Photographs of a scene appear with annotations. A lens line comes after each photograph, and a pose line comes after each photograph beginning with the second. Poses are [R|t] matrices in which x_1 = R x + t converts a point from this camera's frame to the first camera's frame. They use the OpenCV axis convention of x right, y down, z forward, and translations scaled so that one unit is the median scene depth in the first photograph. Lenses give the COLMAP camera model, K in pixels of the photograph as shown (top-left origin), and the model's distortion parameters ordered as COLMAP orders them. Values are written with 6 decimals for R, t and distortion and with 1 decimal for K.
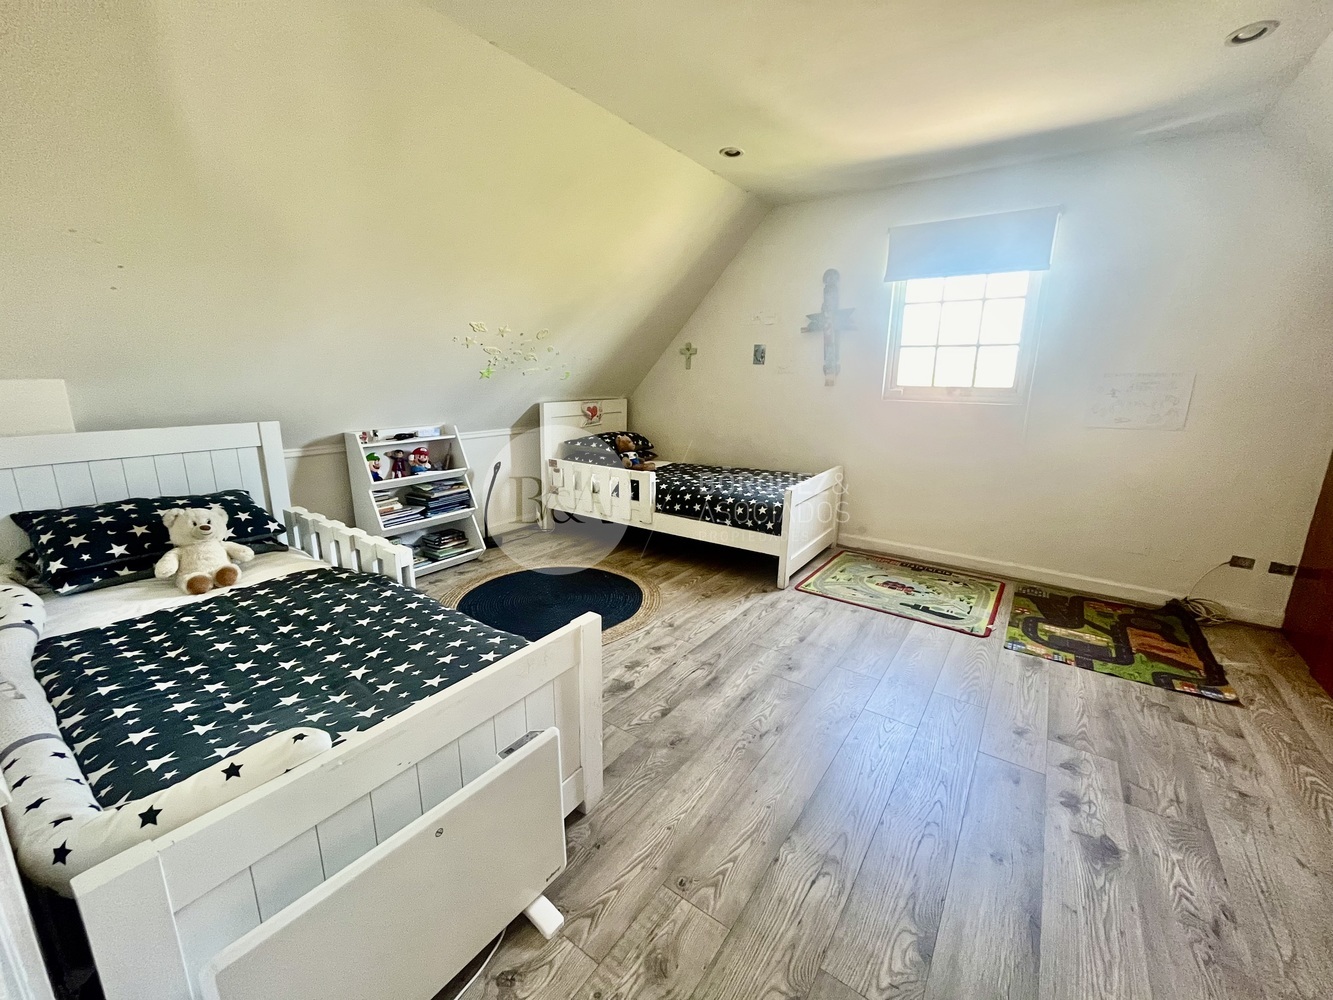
lens RADIAL K [[542.2, 0, 668.3], [0, 542.2, 498.9], [0, 0, 1]] dist [-0.002643, 0.000074]
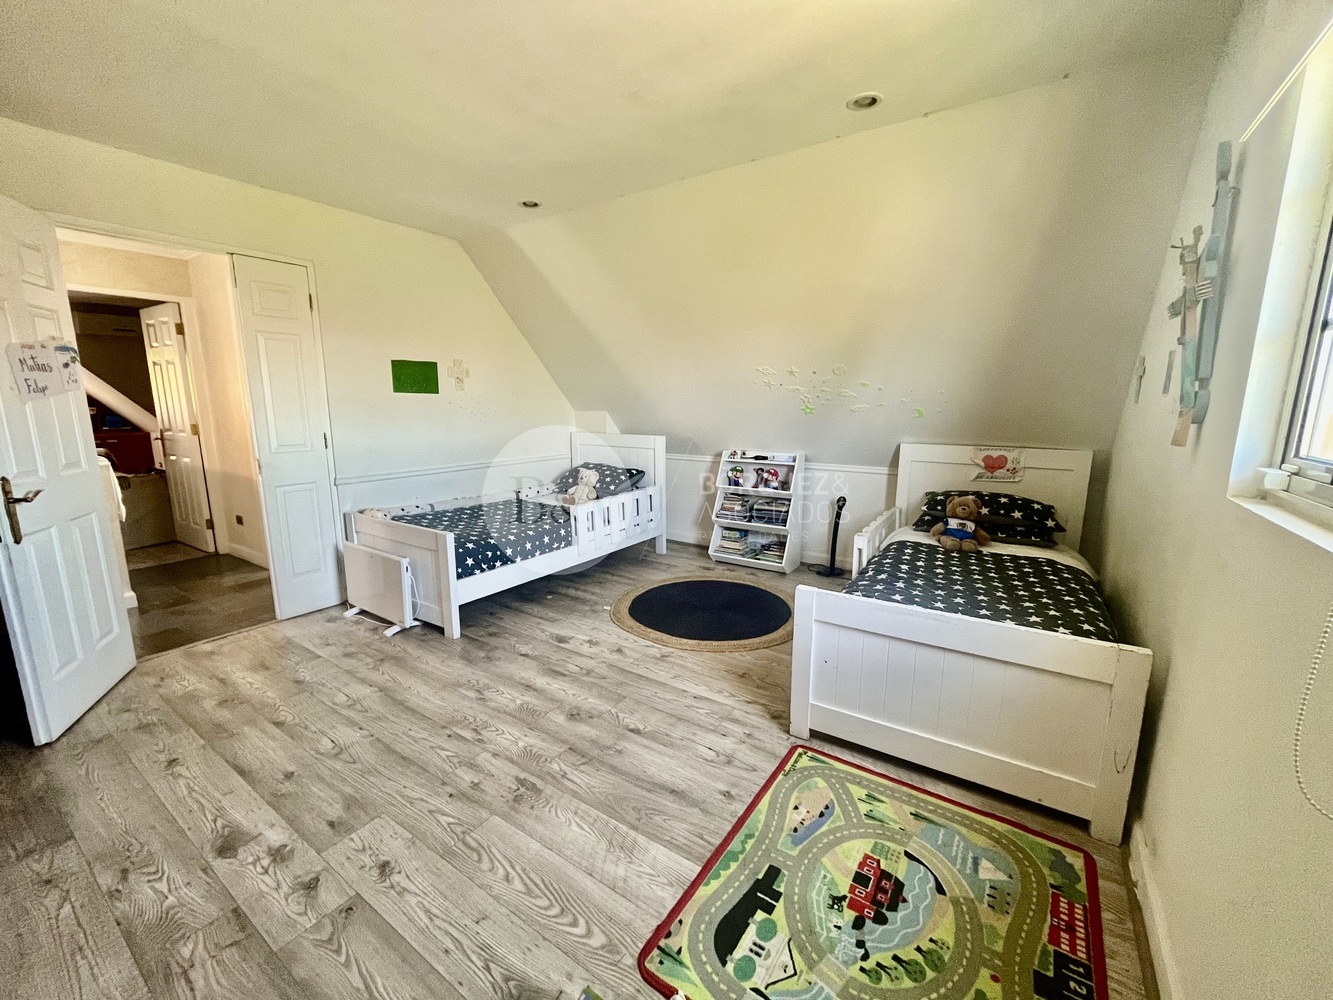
lens RADIAL K [[542.2, 0, 667.7], [0, 542.2, 501.3], [0, 0, 1]] dist [-0.002643, 0.000074]
pose [[0.017345, 0.170865, -0.985142, 1.078448], [-0.227028, 0.960228, 0.162547, -0.238758], [0.973734, 0.220835, 0.055446, 0.999860]]
